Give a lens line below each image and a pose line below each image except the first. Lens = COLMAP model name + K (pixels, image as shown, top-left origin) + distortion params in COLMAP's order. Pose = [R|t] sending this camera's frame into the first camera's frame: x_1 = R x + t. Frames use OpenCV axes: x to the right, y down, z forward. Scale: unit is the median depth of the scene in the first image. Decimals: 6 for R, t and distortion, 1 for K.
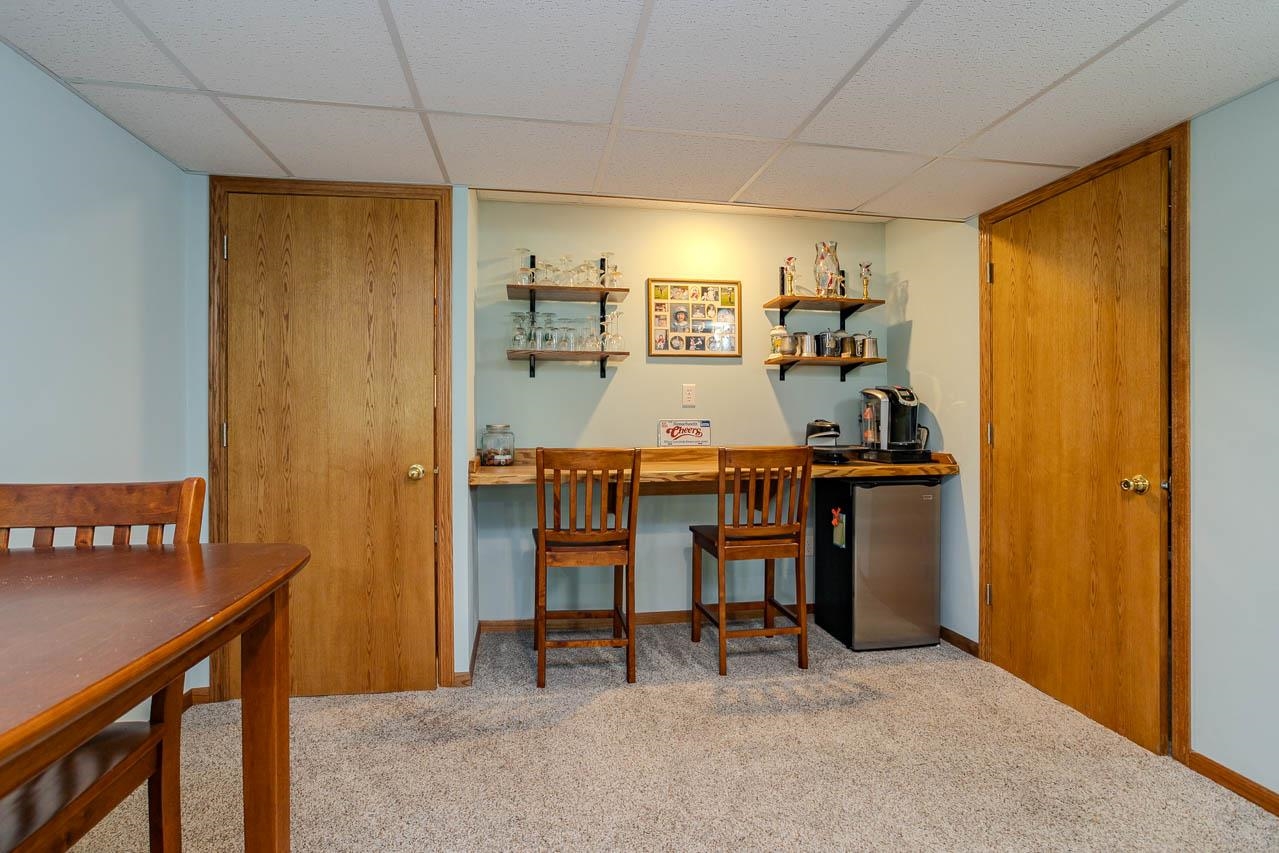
lens RADIAL K [[587.3, 0, 639.5], [0, 587.3, 426.5], [0, 0, 1]] dist [-0.063225, 0.024751]
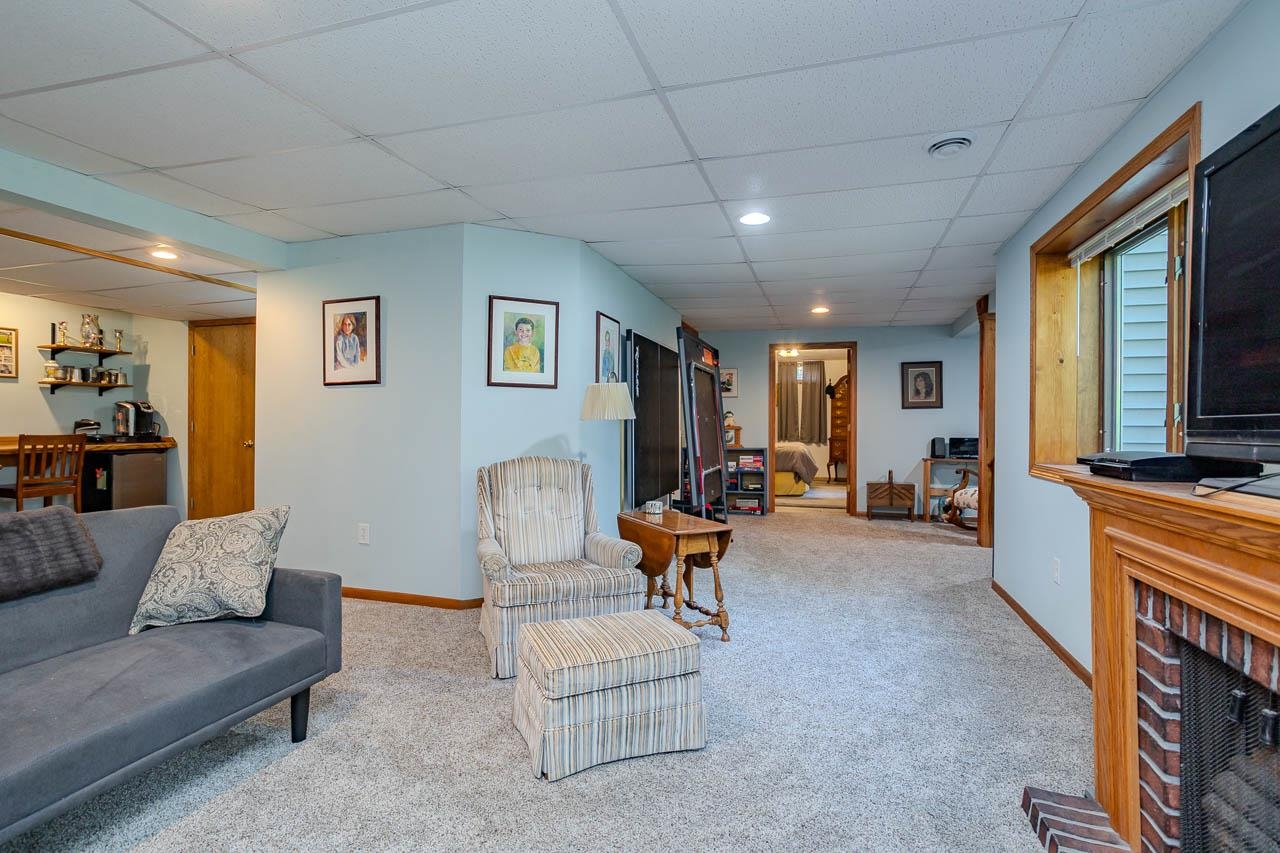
lens RADIAL K [[619.0, 0, 637.5], [0, 619.0, 423.3], [0, 0, 1]] dist [-0.043539, 0.031159]
pose [[0.447464, 0.001352, 0.894301, -0.561702], [0.002030, 0.999995, -0.002528, 0.008377], [-0.894300, 0.002947, 0.447459, -1.238173]]
